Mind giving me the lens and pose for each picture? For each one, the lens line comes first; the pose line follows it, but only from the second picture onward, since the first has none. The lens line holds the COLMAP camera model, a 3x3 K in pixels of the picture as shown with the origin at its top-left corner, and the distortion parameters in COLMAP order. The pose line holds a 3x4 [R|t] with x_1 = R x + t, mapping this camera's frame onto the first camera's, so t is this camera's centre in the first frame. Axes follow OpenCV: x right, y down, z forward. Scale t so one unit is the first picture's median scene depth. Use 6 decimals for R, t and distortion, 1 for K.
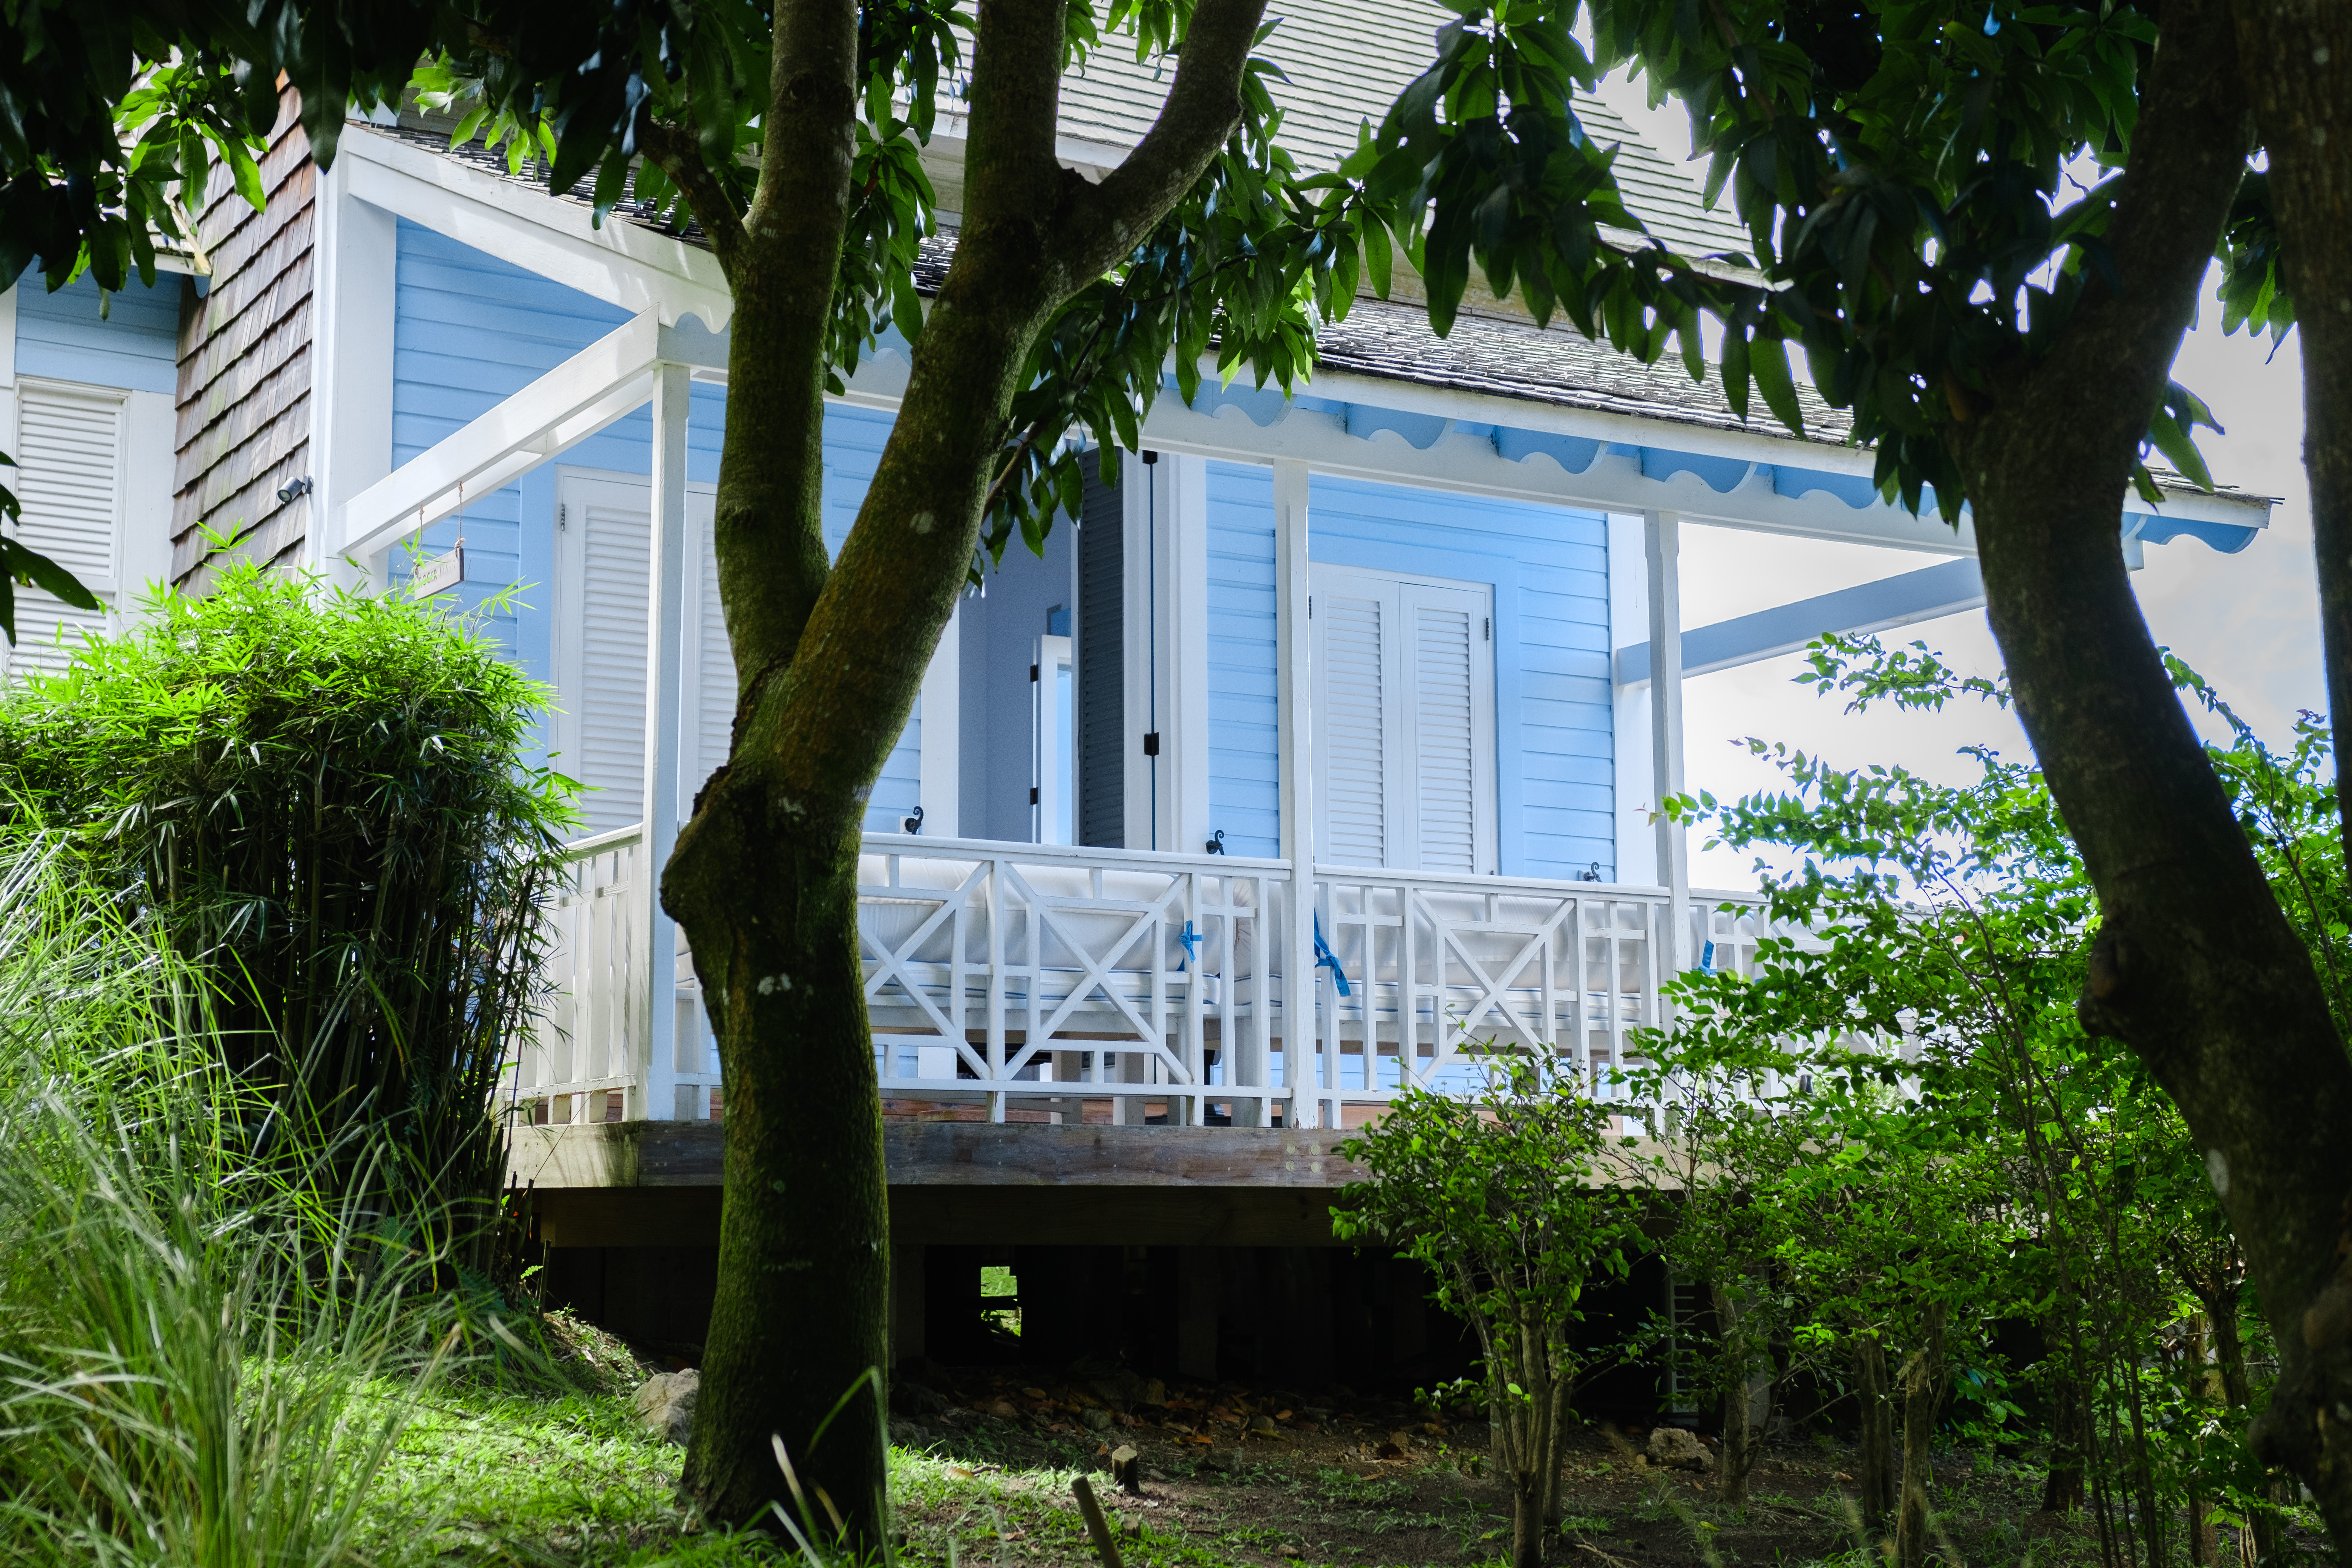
lens RADIAL K [[3321.3, 0, 1176.0], [0, 3321.3, 784.0], [0, 0, 1]] dist [0.100849, -0.056026]
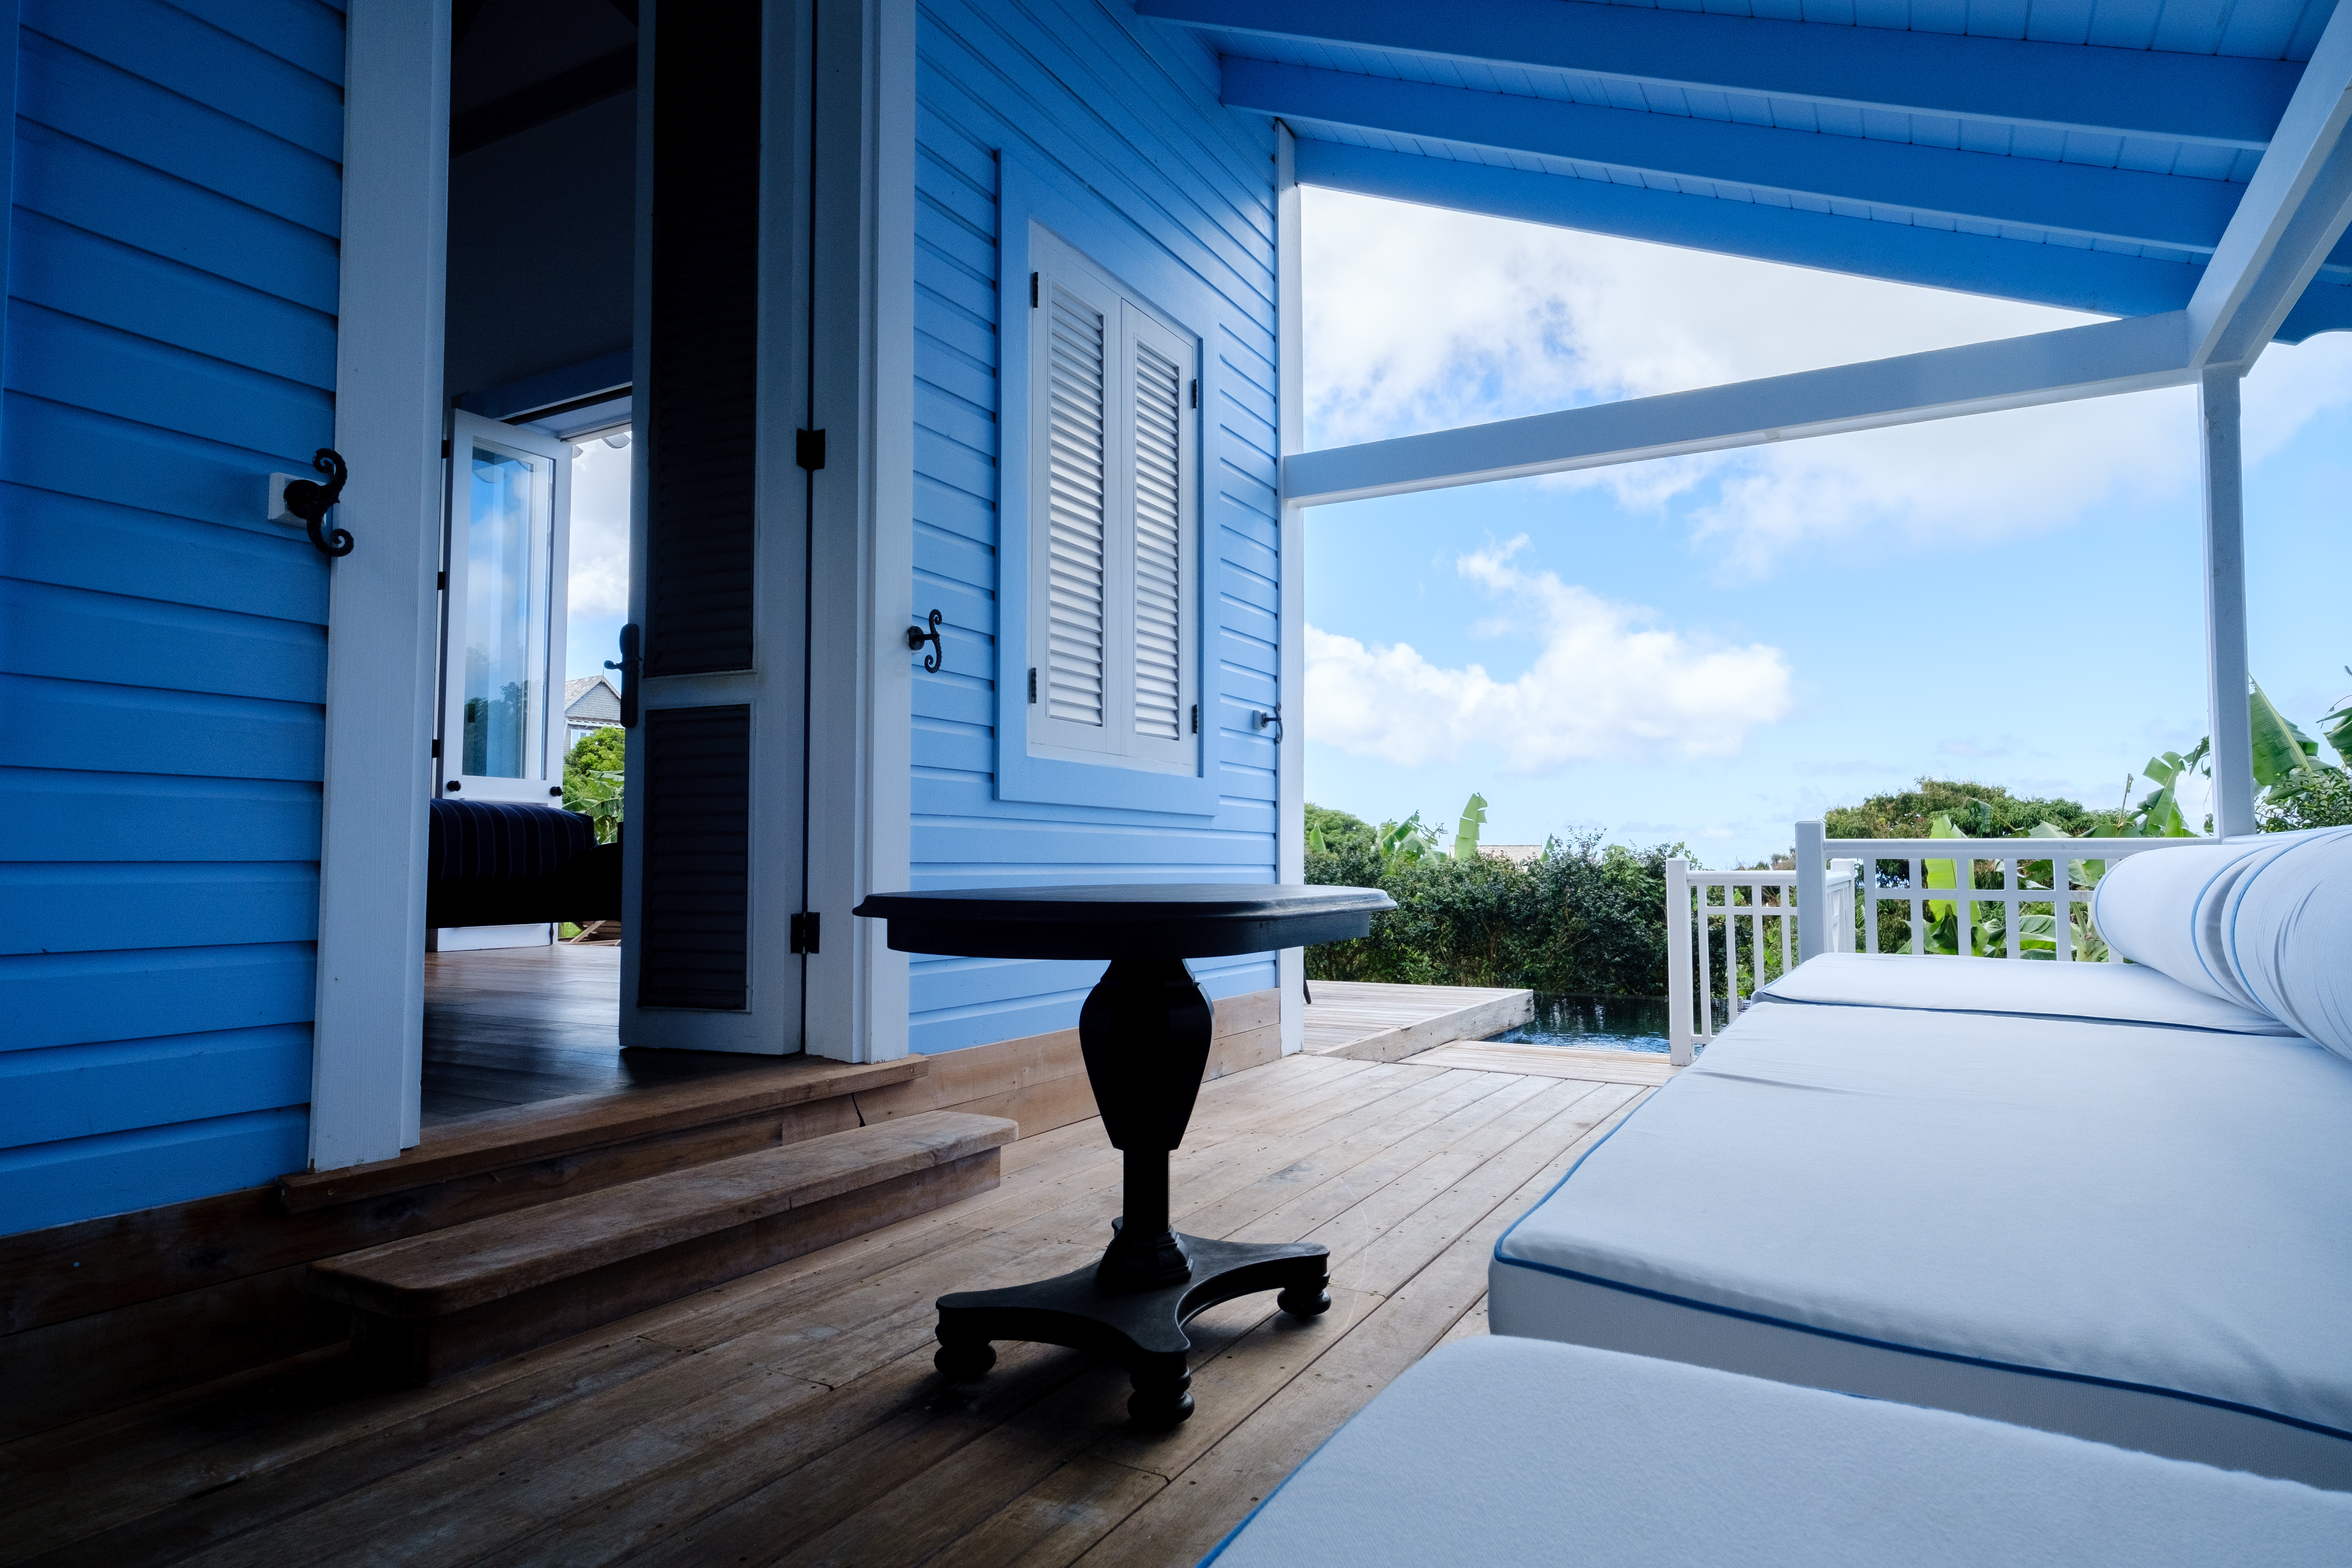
lens RADIAL K [[1326.9, 0, 1176.0], [0, 1326.9, 784.0], [0, 0, 1]] dist [0.000511, 0.000083]
pose [[0.868386, 0.035883, 0.494588, -0.087479], [-0.076978, 0.995043, 0.062964, 0.036247], [-0.489877, -0.092750, 0.866844, 1.053489]]
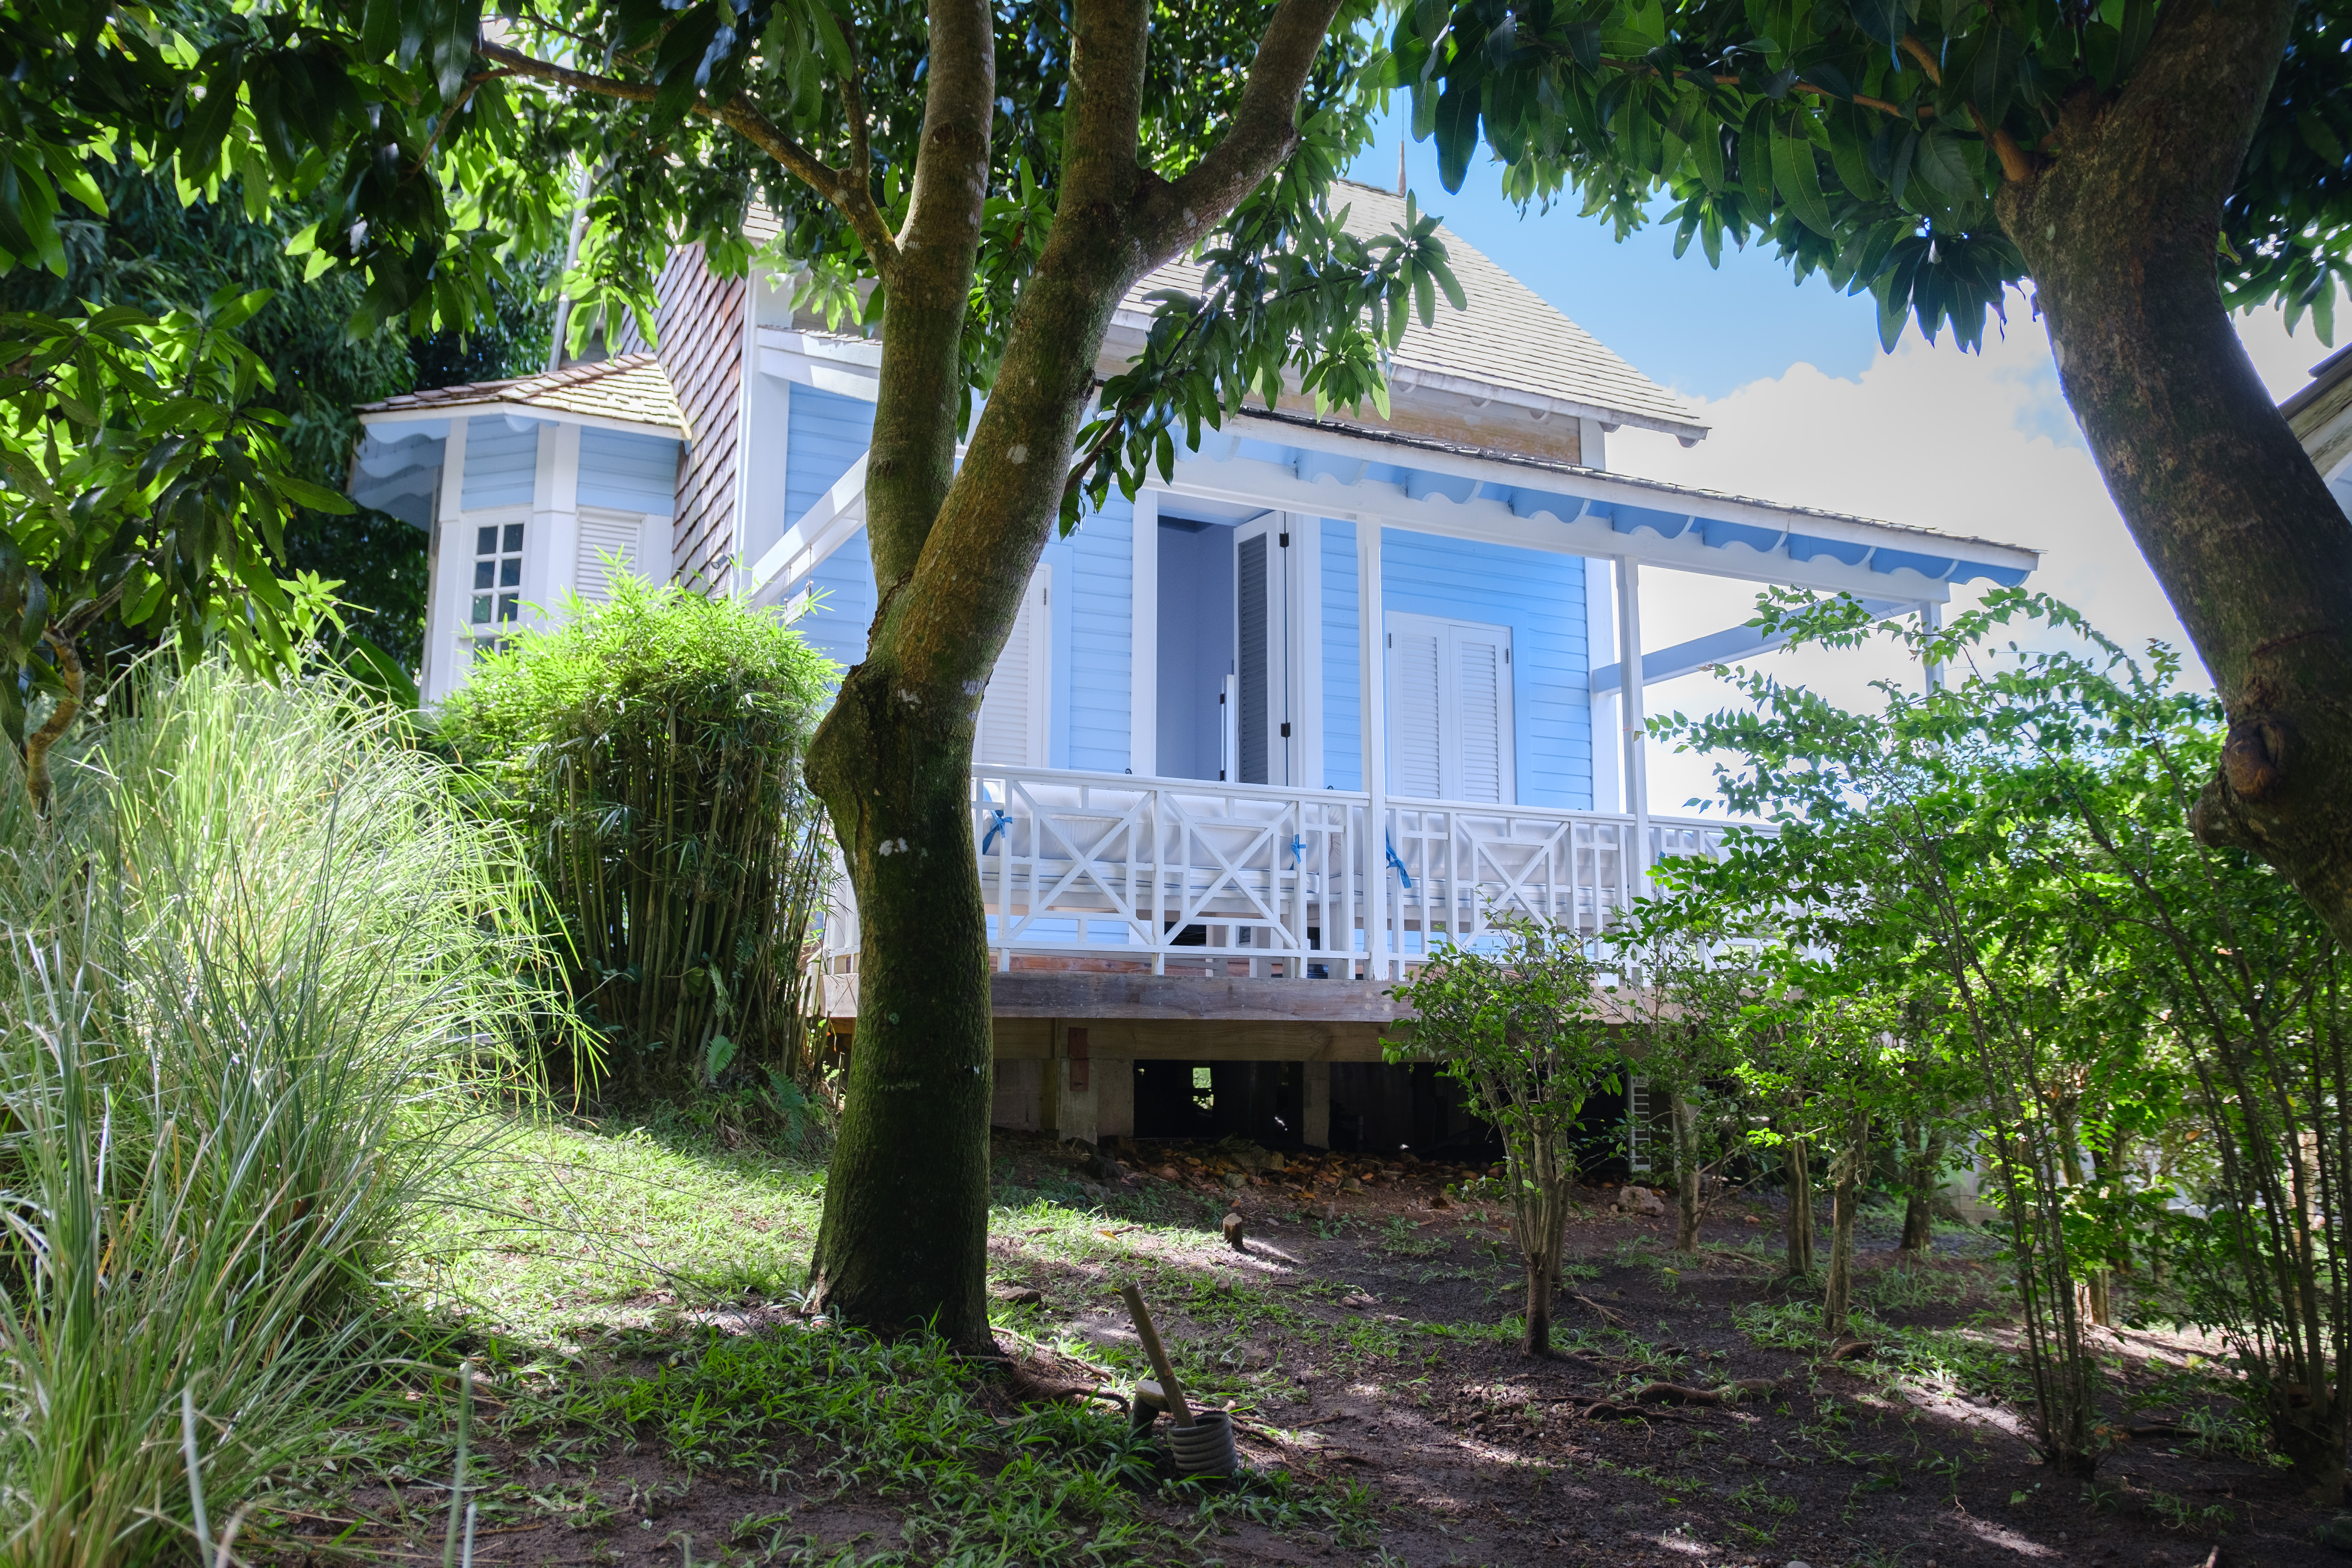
lens RADIAL K [[1835.4, 0, 1176.0], [0, 1835.4, 784.0], [0, 0, 1]] dist [-0.102156, 0.104790]
pose [[0.996200, -0.004050, -0.087002, 0.021532], [0.003394, 0.999965, -0.007690, 0.026253], [0.087030, 0.007366, 0.996178, 0.220255]]
